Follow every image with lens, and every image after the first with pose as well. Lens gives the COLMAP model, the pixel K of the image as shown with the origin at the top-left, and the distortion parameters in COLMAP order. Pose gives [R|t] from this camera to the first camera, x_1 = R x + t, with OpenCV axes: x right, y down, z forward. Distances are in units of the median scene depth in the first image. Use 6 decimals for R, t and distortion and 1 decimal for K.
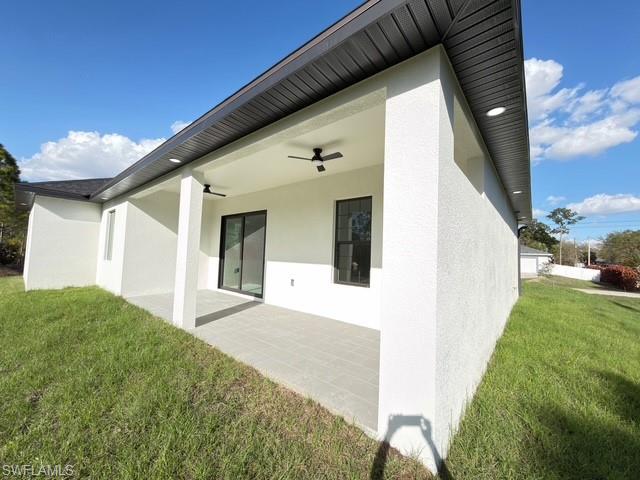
lens RADIAL K [[255.4, 0, 319.8], [0, 255.4, 239.3], [0, 0, 1]] dist [0.000607, -0.000284]
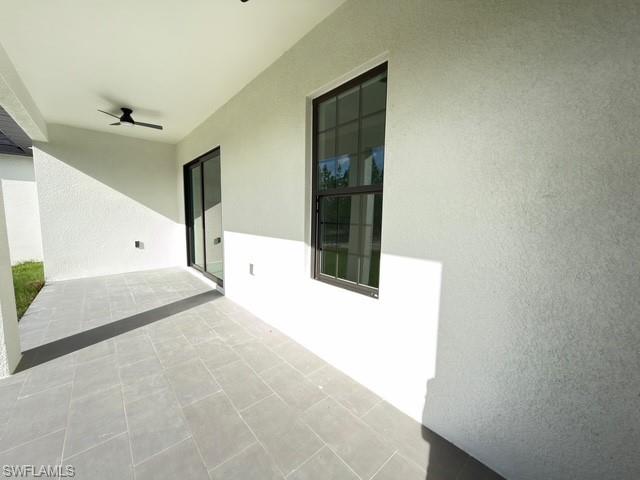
lens RADIAL K [[255.4, 0, 319.8], [0, 255.4, 239.3], [0, 0, 1]] dist [0.000607, -0.000284]
pose [[0.989605, -0.006488, -0.143668, 0.124918], [0.028045, 0.988509, 0.148535, 0.022628], [0.141054, -0.151020, 0.978415, 0.475987]]
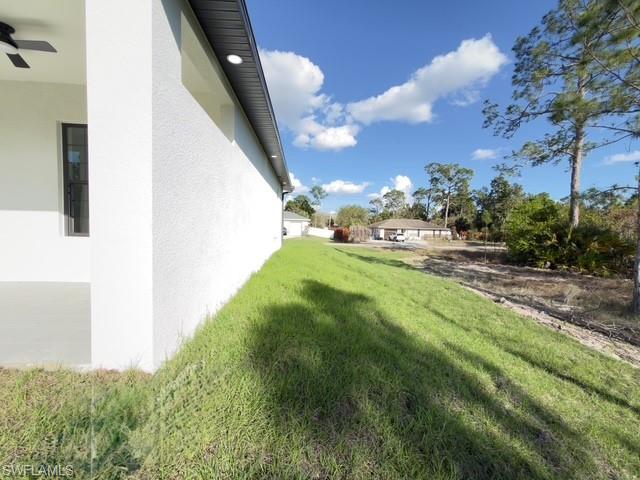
lens RADIAL K [[255.4, 0, 319.8], [0, 255.4, 239.3], [0, 0, 1]] dist [0.000607, -0.000284]
pose [[0.717885, -0.049020, 0.694434, 0.062523], [-0.043434, 0.992421, 0.114955, 0.054344], [-0.694806, -0.112686, 0.710314, -0.052469]]
